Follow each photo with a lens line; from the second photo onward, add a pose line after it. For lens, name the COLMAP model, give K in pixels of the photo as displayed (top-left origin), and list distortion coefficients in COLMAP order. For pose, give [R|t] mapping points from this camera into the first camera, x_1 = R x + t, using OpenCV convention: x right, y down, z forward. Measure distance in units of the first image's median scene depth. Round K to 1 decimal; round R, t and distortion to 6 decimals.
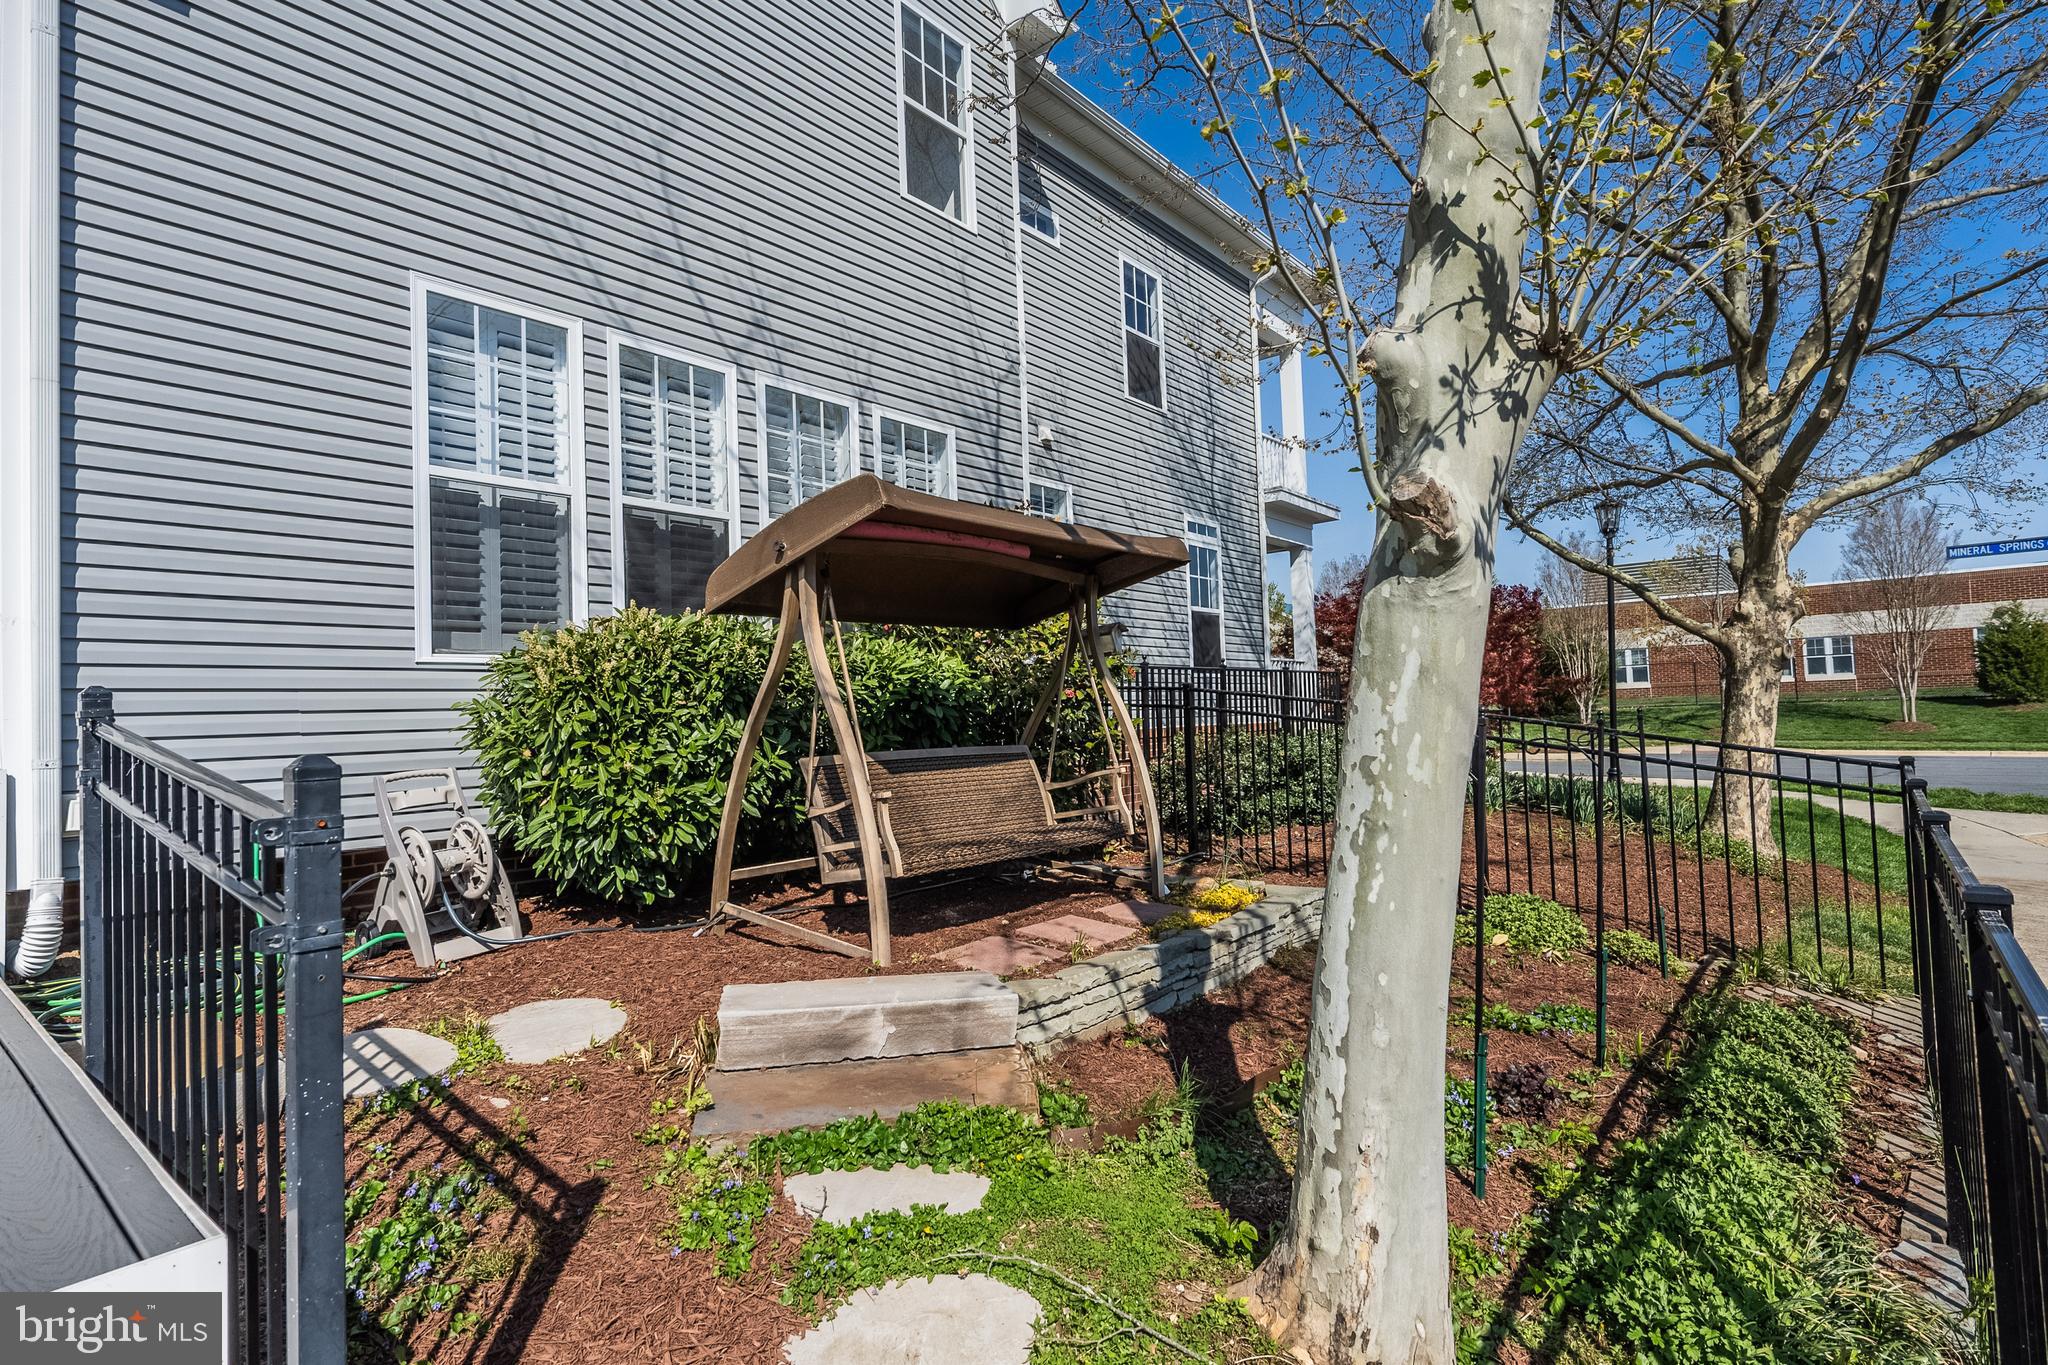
lens RADIAL K [[1009.6, 0, 1020.2], [0, 1009.6, 675.3], [0, 0, 1]] dist [0.000029, -0.000394]
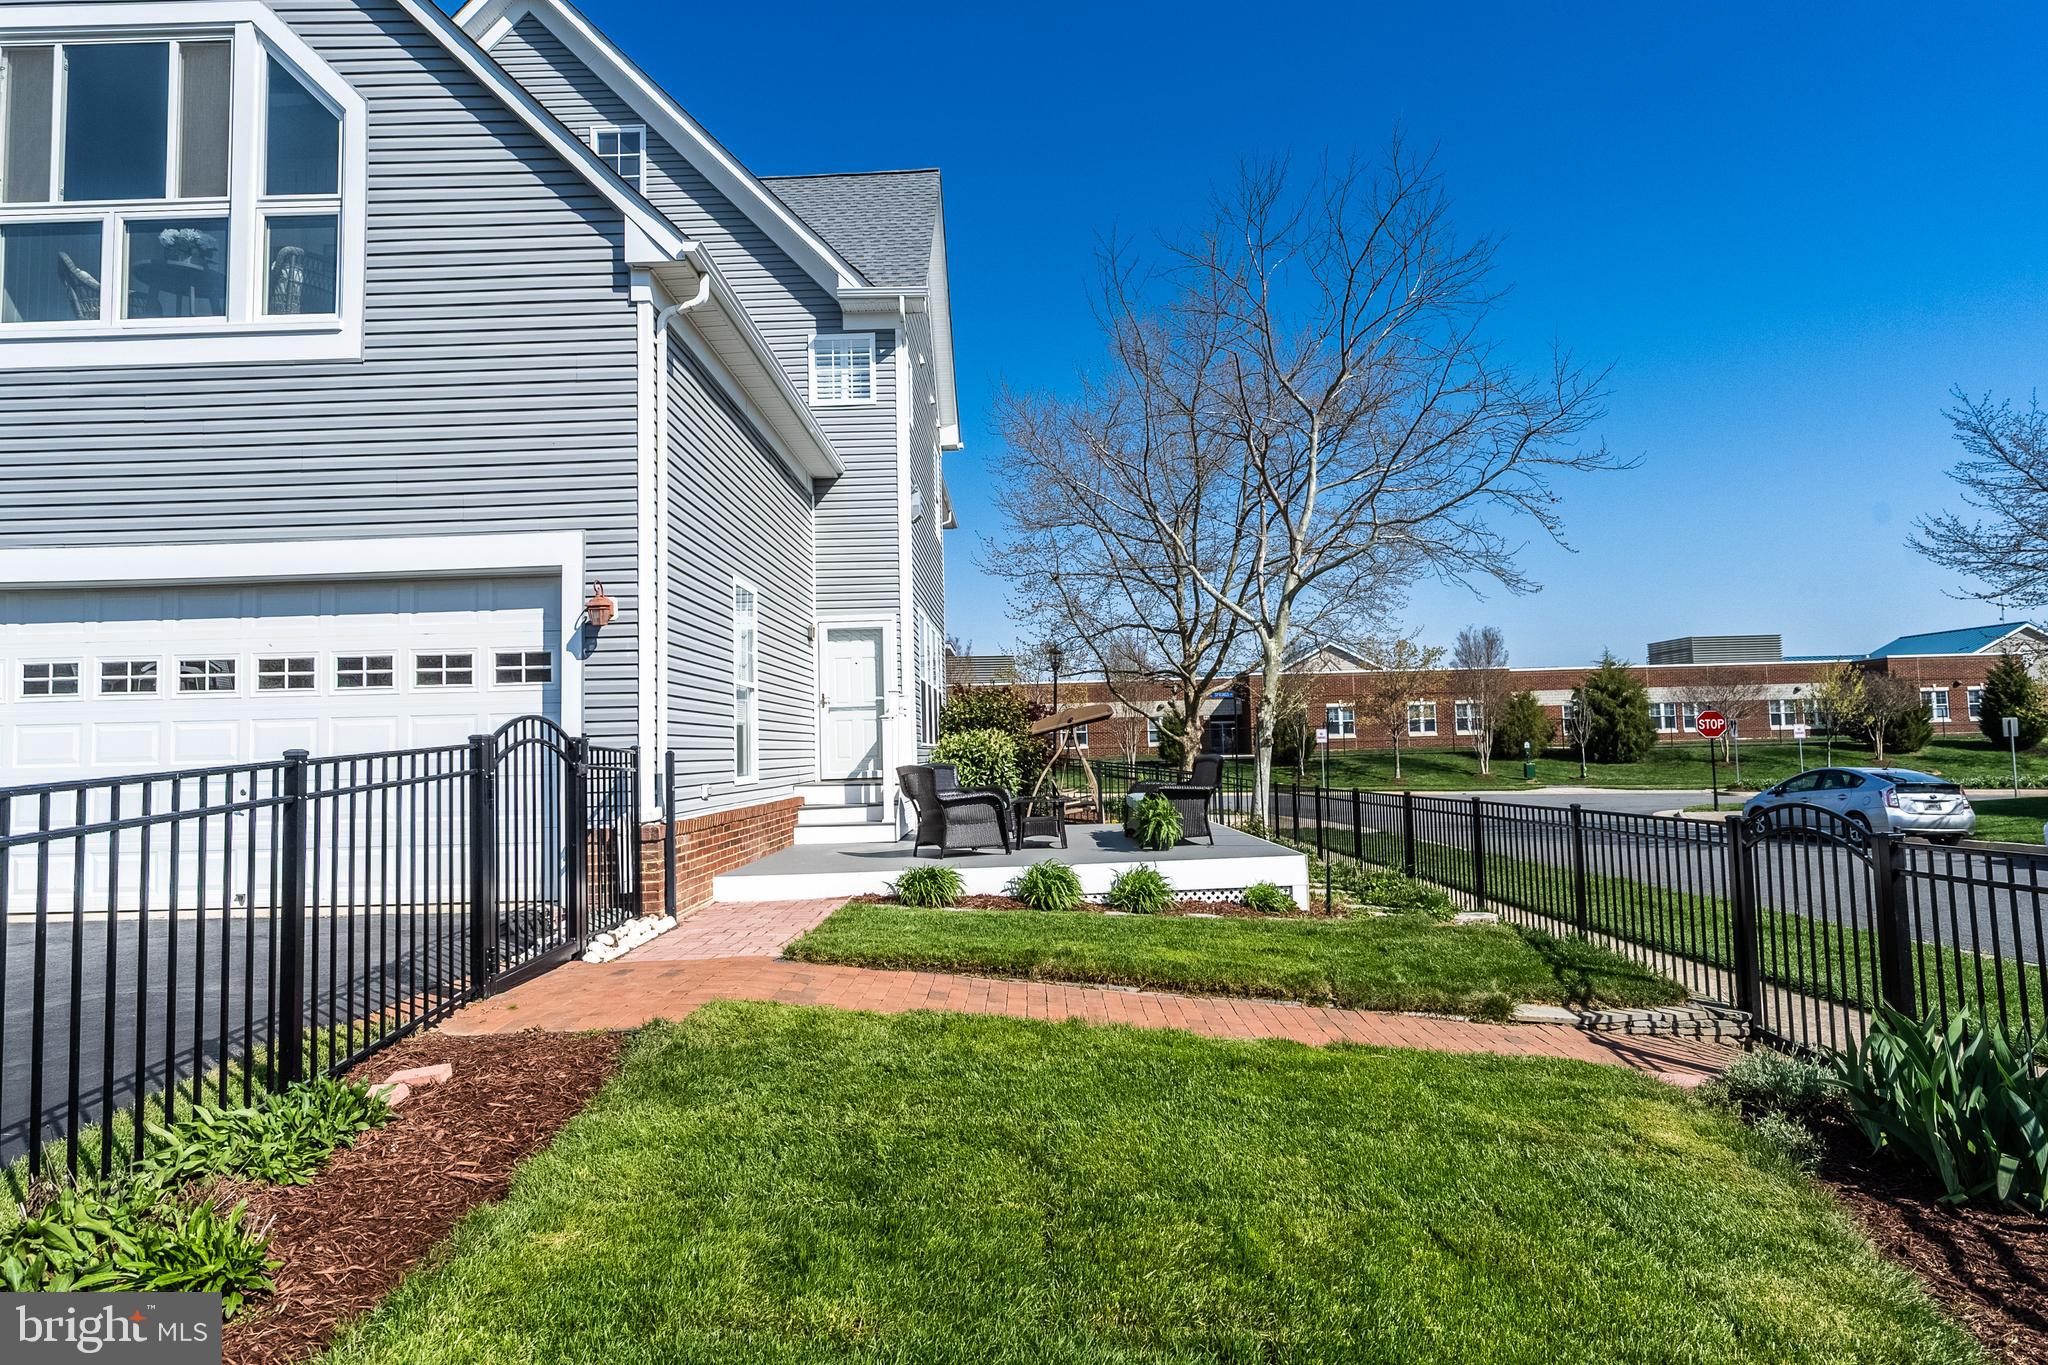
lens RADIAL K [[1089.2, 0, 1018.1], [0, 1089.2, 681.9], [0, 0, 1]] dist [-0.004328, -0.001257]
pose [[0.776960, 0.056695, 0.626992, -1.728283], [-0.028709, 0.998091, -0.054675, -0.024259], [-0.628895, 0.024481, 0.777104, -1.167287]]
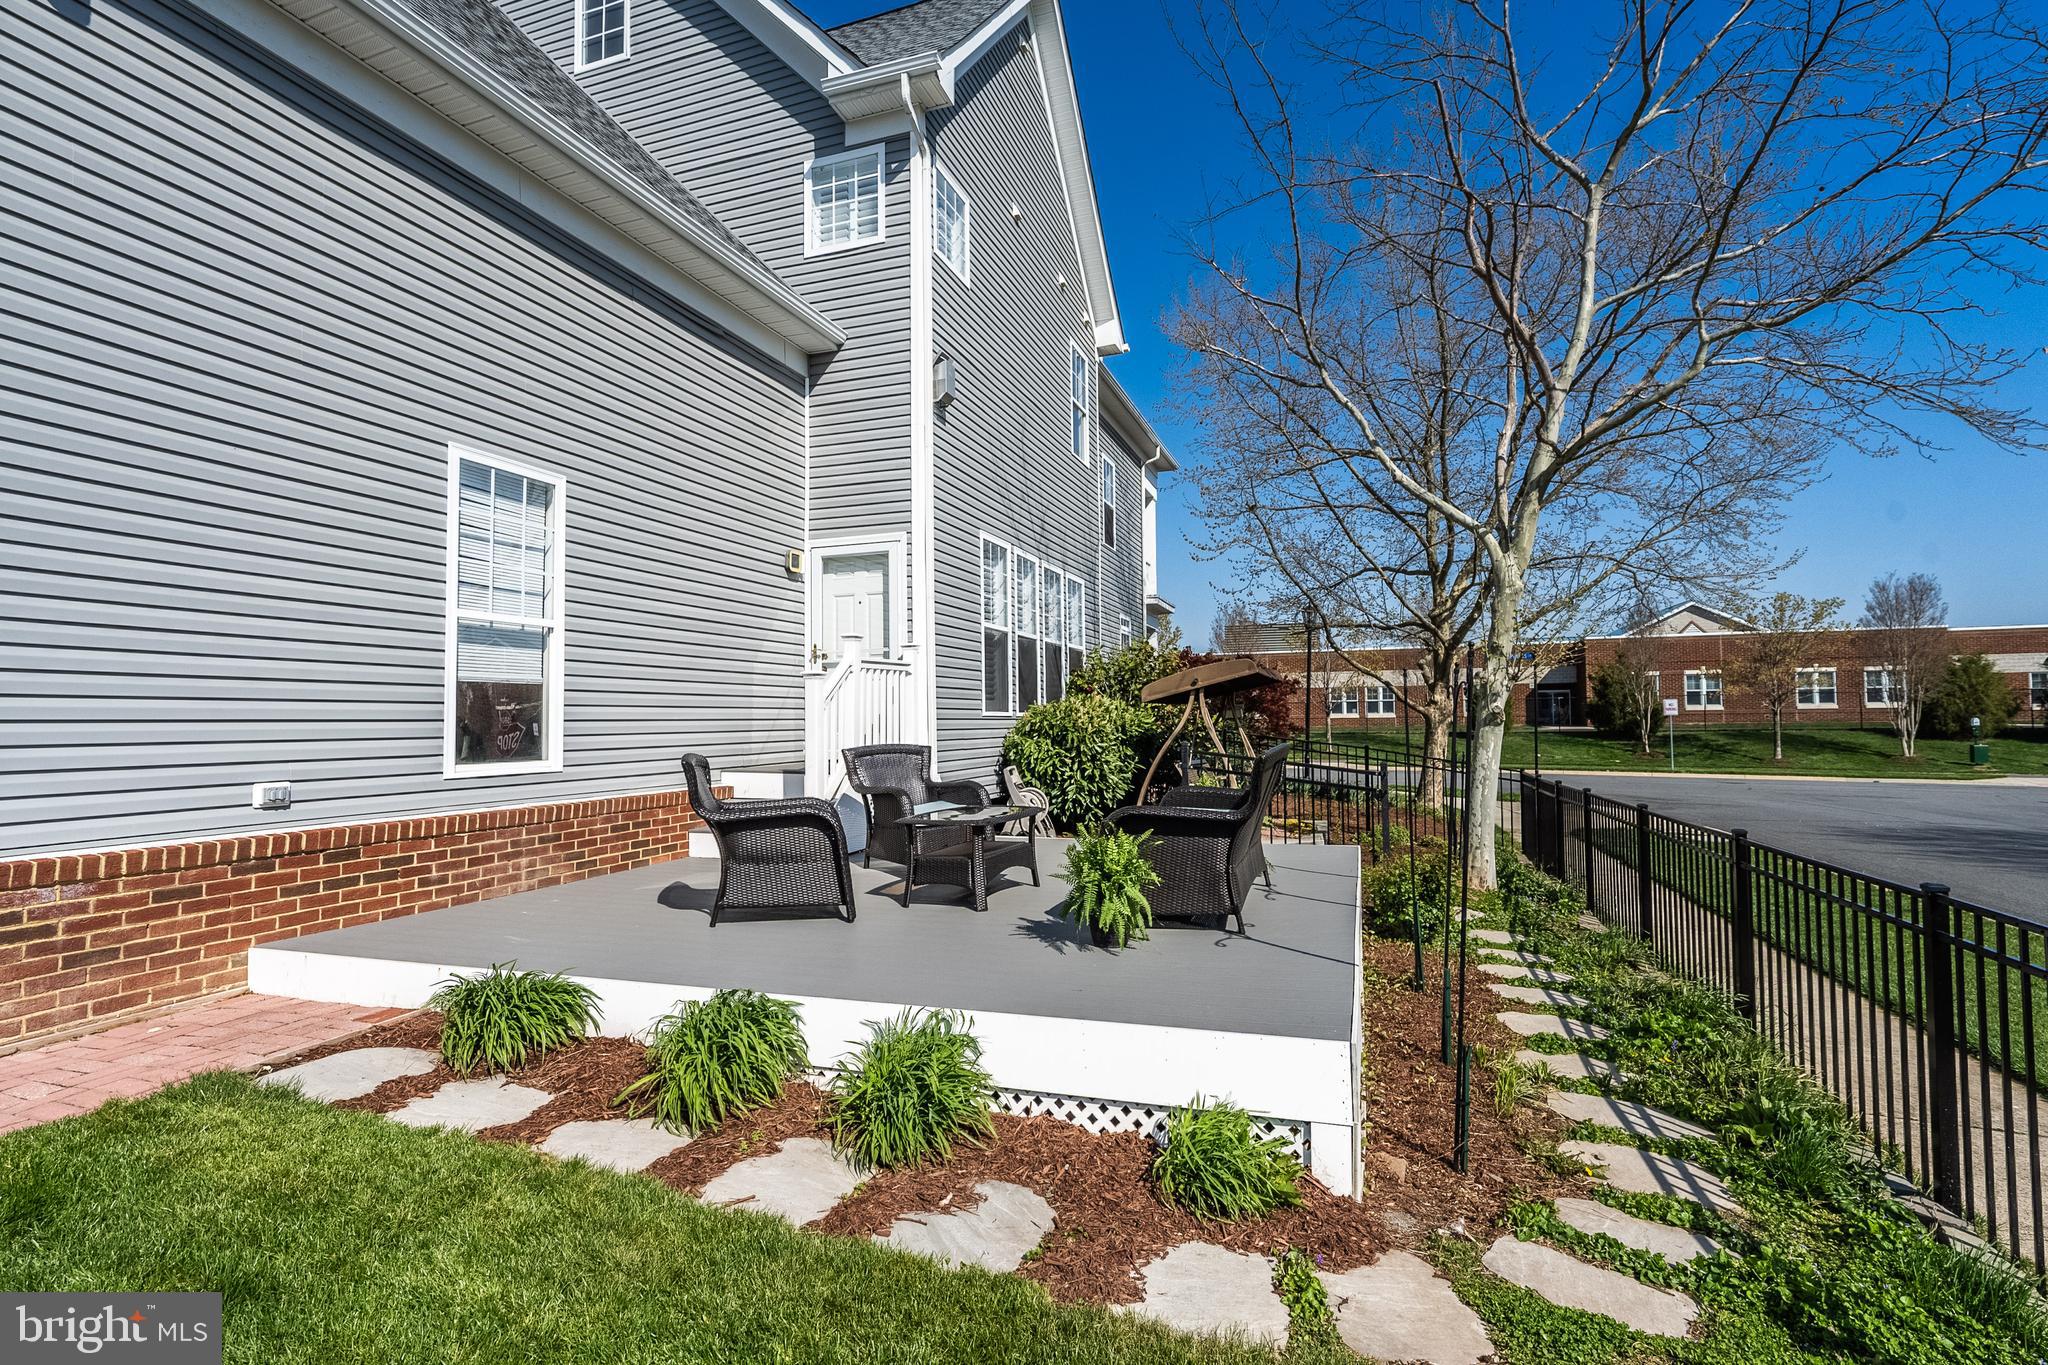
lens RADIAL K [[968.5, 0, 1017.2], [0, 968.5, 685.2], [0, 0, 1]] dist [-0.002210, 0.000698]
pose [[0.940975, 0.039807, 0.336126, -0.904605], [-0.038430, 0.999203, -0.010751, -0.042875], [-0.336286, -0.002801, 0.941756, -0.704652]]
